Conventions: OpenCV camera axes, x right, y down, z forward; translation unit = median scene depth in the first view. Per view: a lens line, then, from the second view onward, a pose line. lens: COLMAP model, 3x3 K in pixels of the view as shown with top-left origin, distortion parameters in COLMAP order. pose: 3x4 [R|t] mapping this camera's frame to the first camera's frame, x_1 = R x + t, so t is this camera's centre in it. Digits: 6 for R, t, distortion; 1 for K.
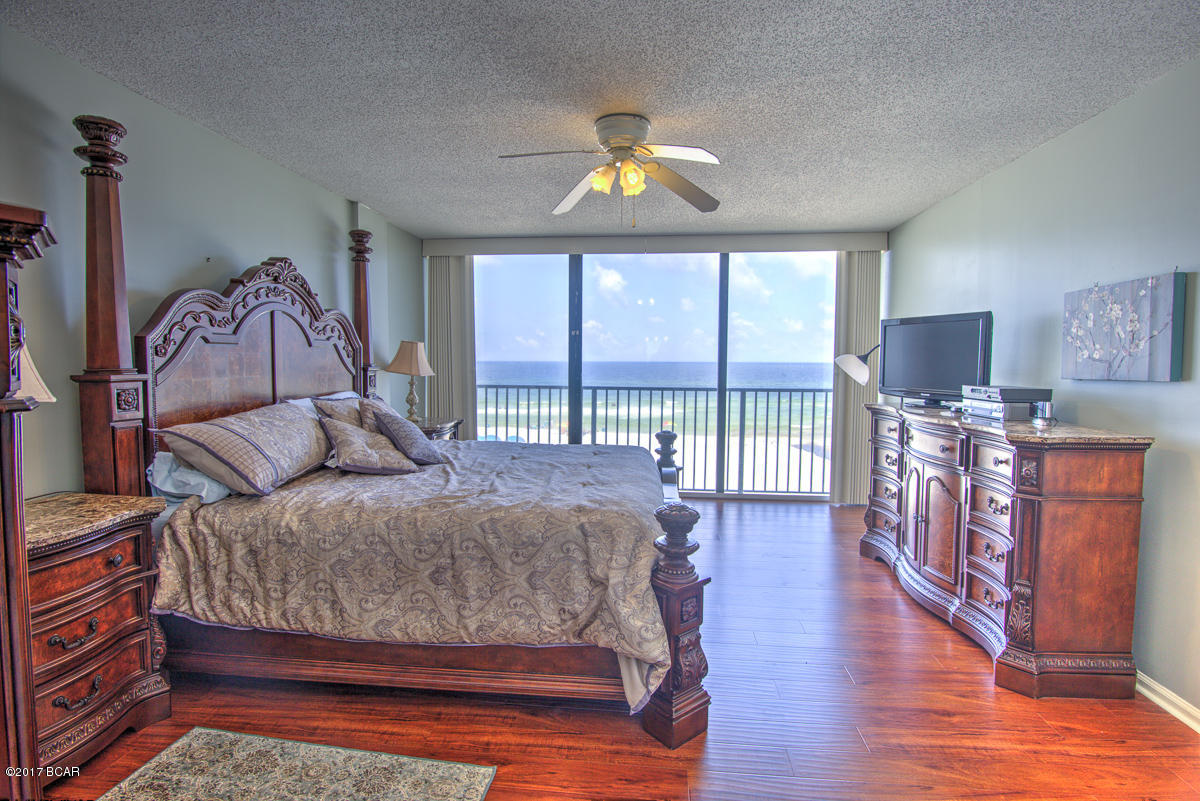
lens RADIAL K [[581.5, 0, 598.6], [0, 581.5, 400.0], [0, 0, 1]] dist [-0.023599, 0.000755]
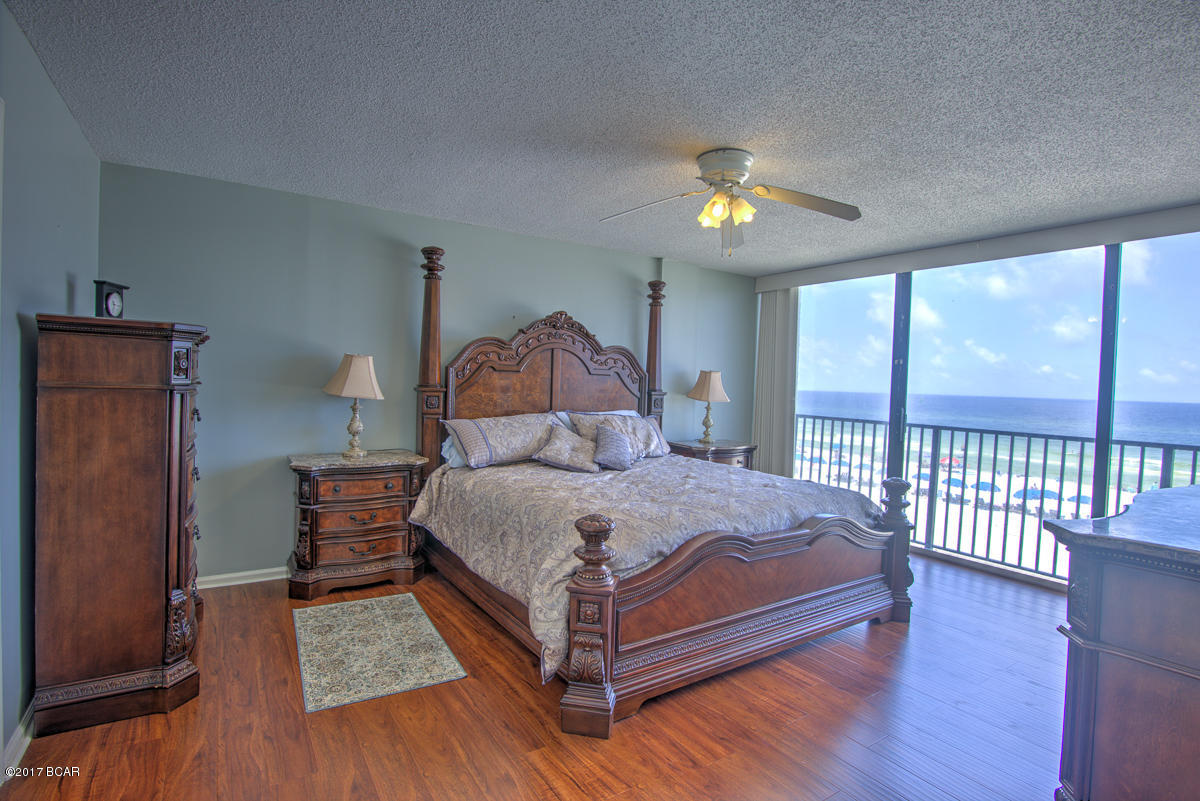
lens RADIAL K [[581.5, 0, 598.6], [0, 581.5, 400.0], [0, 0, 1]] dist [-0.023599, 0.000755]
pose [[0.631700, 0.036723, -0.774343, 0.555837], [-0.078843, 0.996741, -0.017050, -0.011225], [0.771193, 0.071822, 0.632537, 0.164348]]
